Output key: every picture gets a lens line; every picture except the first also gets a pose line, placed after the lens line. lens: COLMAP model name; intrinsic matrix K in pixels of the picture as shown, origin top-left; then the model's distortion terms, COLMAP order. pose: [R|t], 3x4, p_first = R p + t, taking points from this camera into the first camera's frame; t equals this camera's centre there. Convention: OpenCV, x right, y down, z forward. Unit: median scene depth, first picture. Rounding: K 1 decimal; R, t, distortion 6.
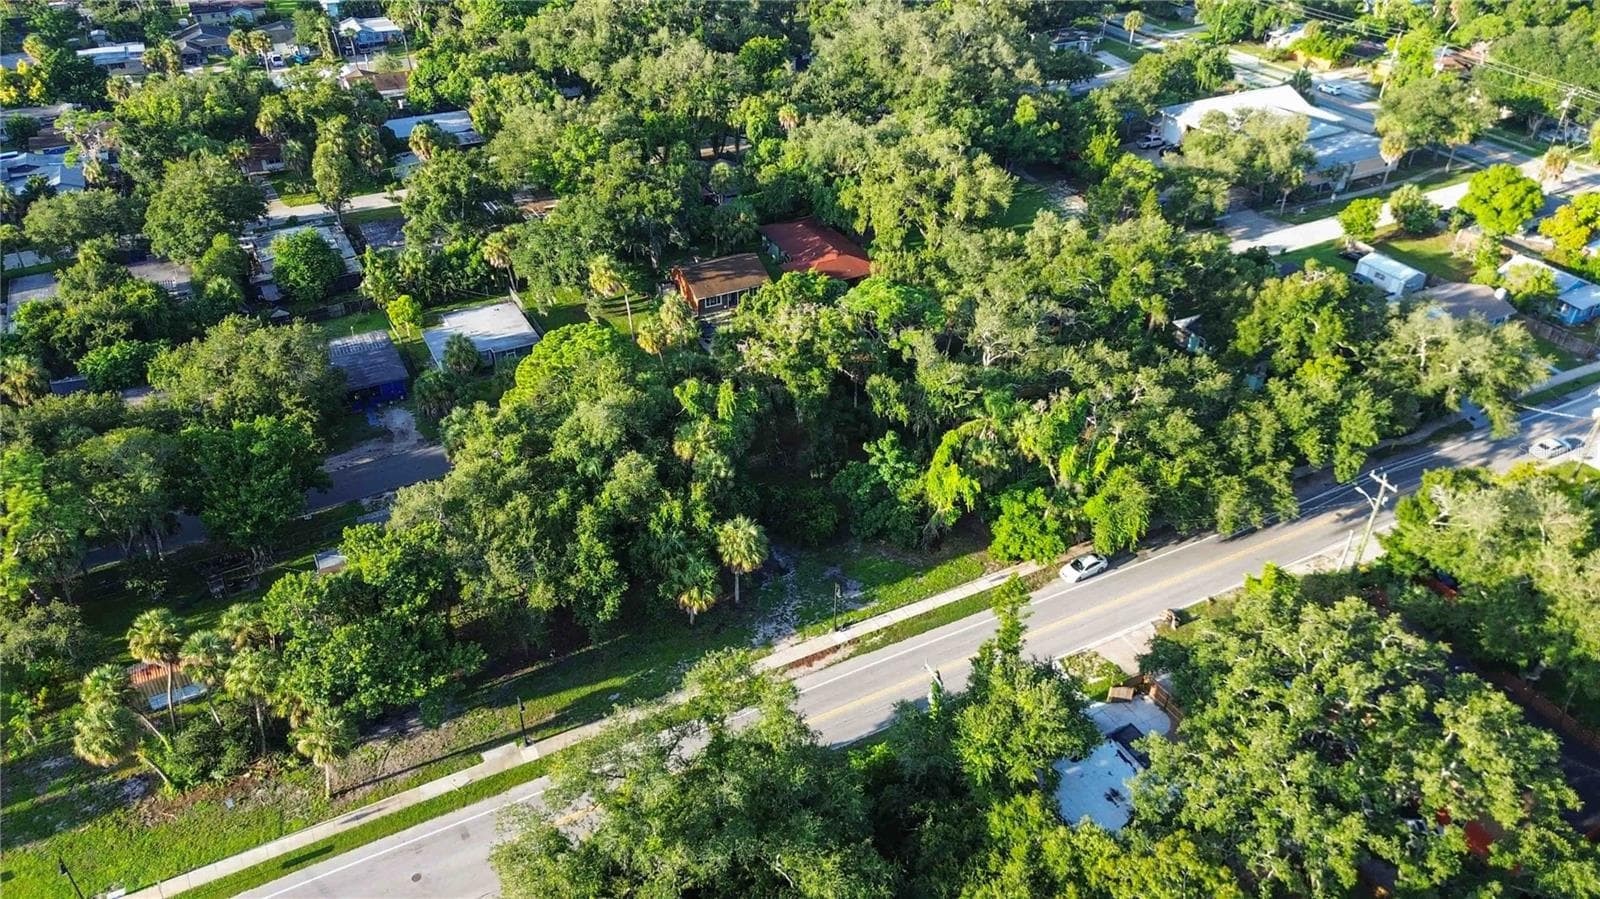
lens RADIAL K [[1130.4, 0, 794.8], [0, 1130.4, 449.6], [0, 0, 1]] dist [0.084981, -0.099577]
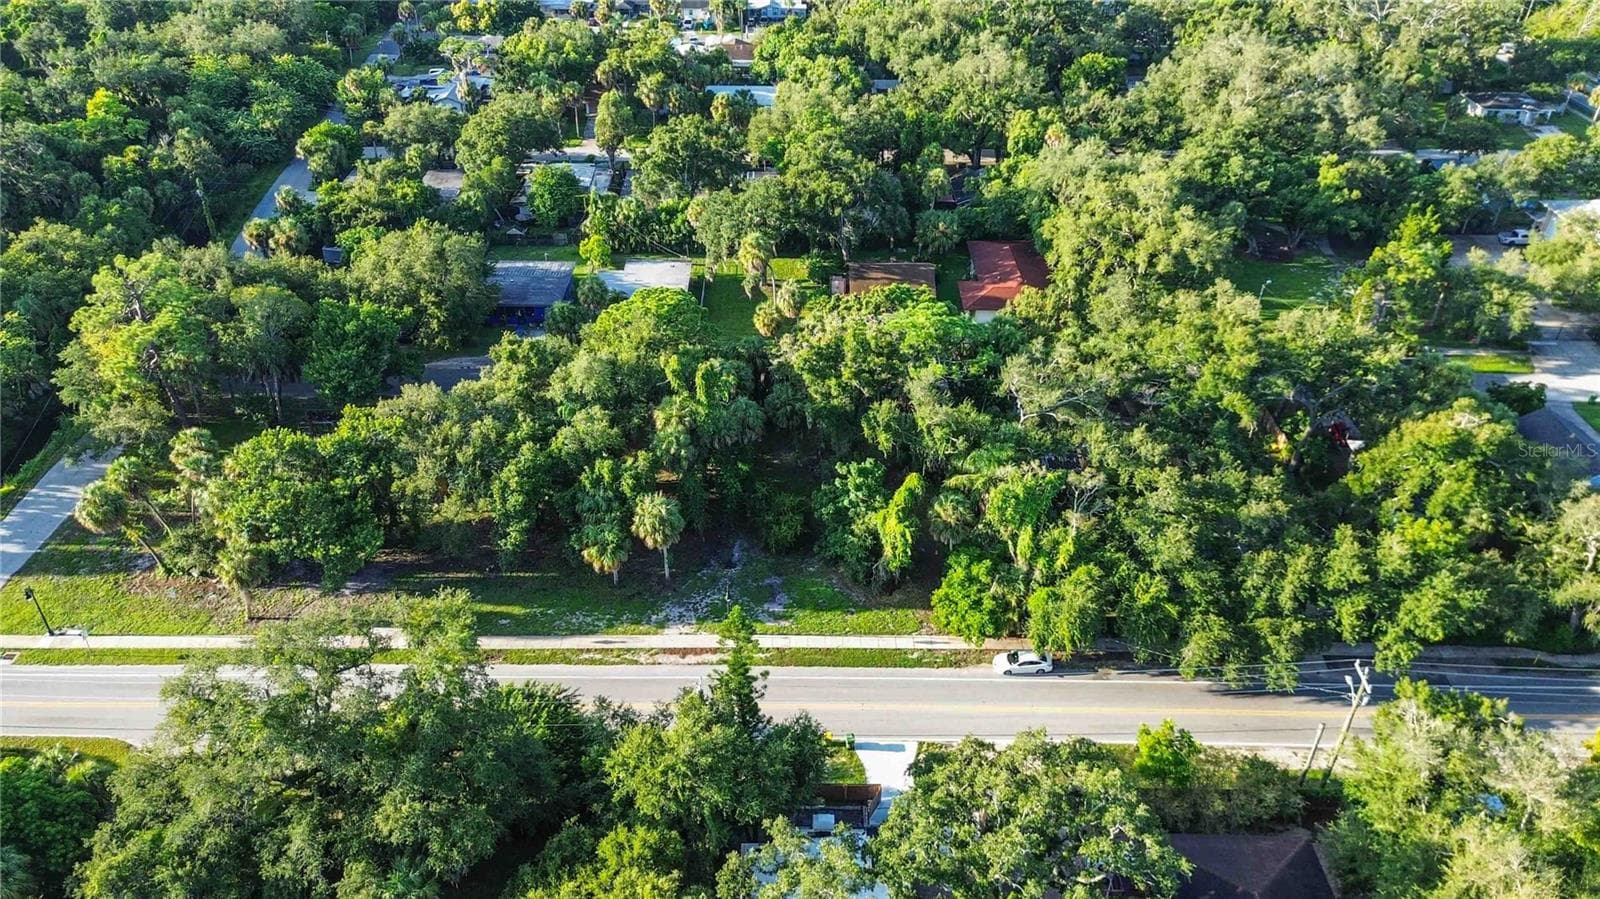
lens RADIAL K [[1136.5, 0, 795.7], [0, 1136.5, 447.5], [0, 0, 1]] dist [0.065828, -0.058538]
pose [[0.885501, 0.260851, -0.384506, 0.399101], [-0.262907, 0.963614, 0.048257, -0.055611], [0.383103, 0.058357, 0.921860, 0.096548]]
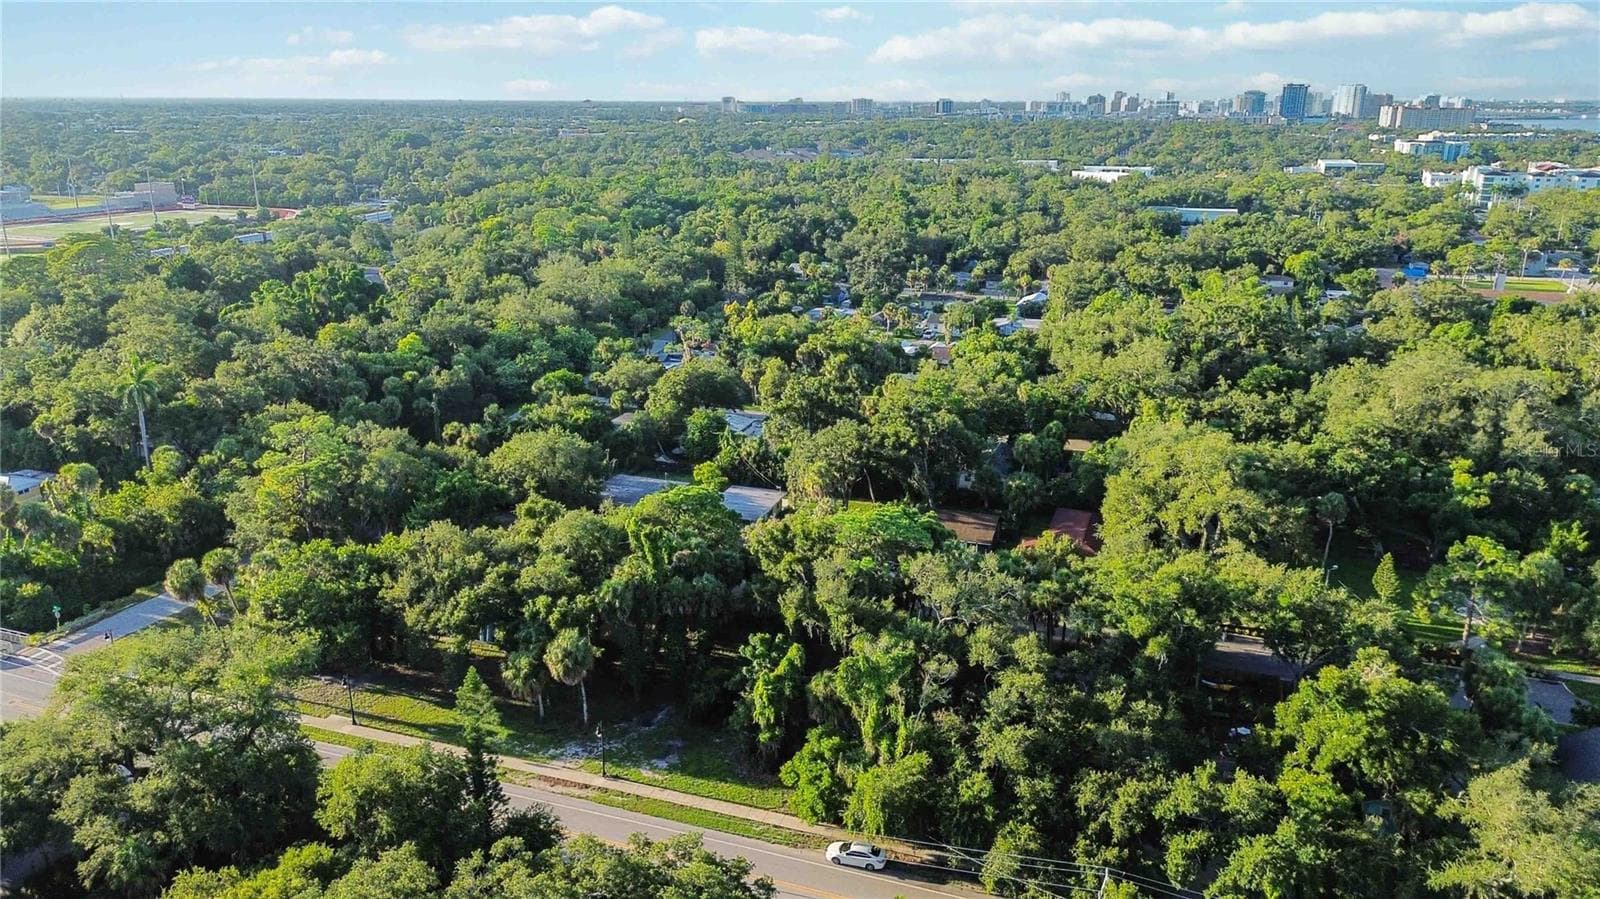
lens RADIAL K [[1130.4, 0, 794.8], [0, 1130.4, 449.6], [0, 0, 1]] dist [0.084981, -0.099577]
pose [[0.673705, 0.210599, -0.708356, 0.767433], [-0.410693, 0.903580, -0.121962, -0.047471], [0.614371, 0.373084, 0.695238, 0.266961]]
